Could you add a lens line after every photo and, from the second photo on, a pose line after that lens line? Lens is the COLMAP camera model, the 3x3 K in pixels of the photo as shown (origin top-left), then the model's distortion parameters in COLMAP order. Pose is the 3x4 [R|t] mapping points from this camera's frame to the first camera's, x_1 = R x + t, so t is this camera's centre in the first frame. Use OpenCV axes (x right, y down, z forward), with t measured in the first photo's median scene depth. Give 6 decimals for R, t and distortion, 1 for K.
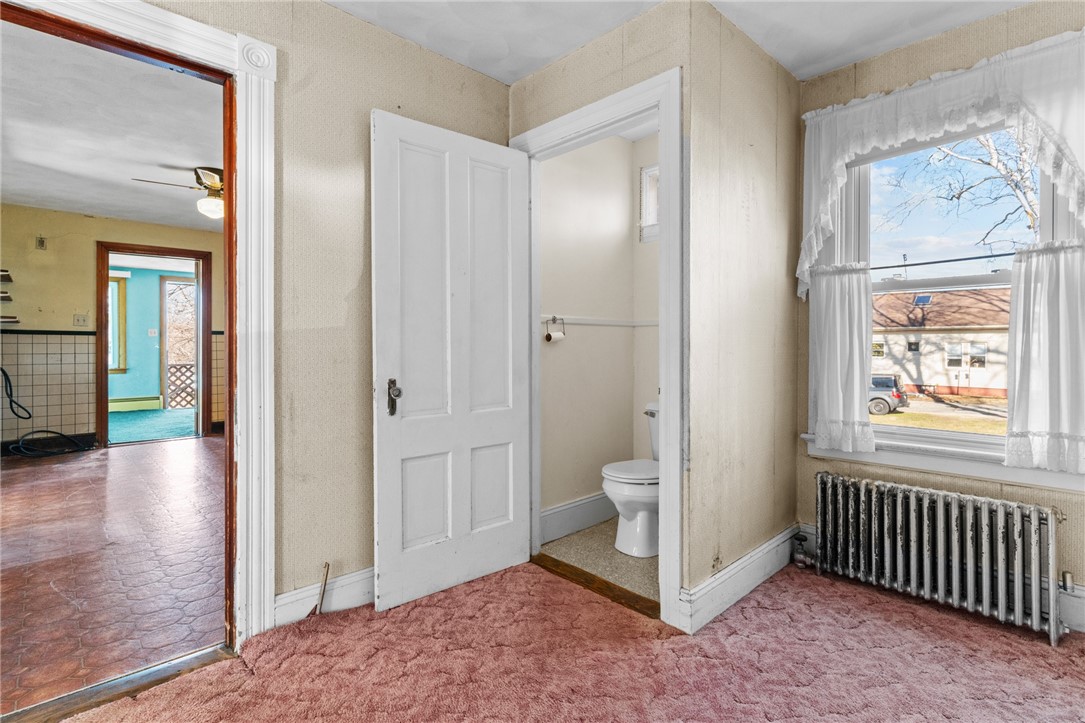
lens RADIAL K [[512.0, 0, 554.6], [0, 512.0, 344.0], [0, 0, 1]] dist [0.002215, -0.000841]
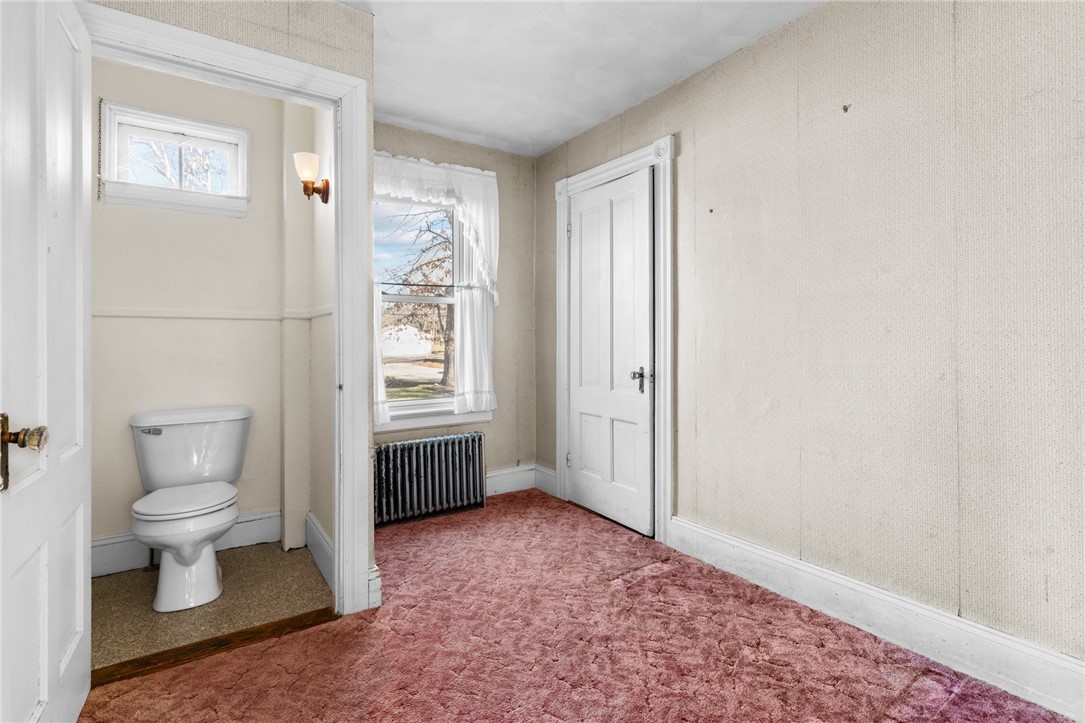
lens RADIAL K [[512.0, 0, 531.7], [0, 512.0, 338.9], [0, 0, 1]] dist [0.002215, -0.000841]
pose [[0.202471, 0.000864, 0.979288, -0.641920], [0.002752, 0.999995, -0.001451, -0.002071], [-0.979284, 0.002989, 0.202467, 0.394266]]
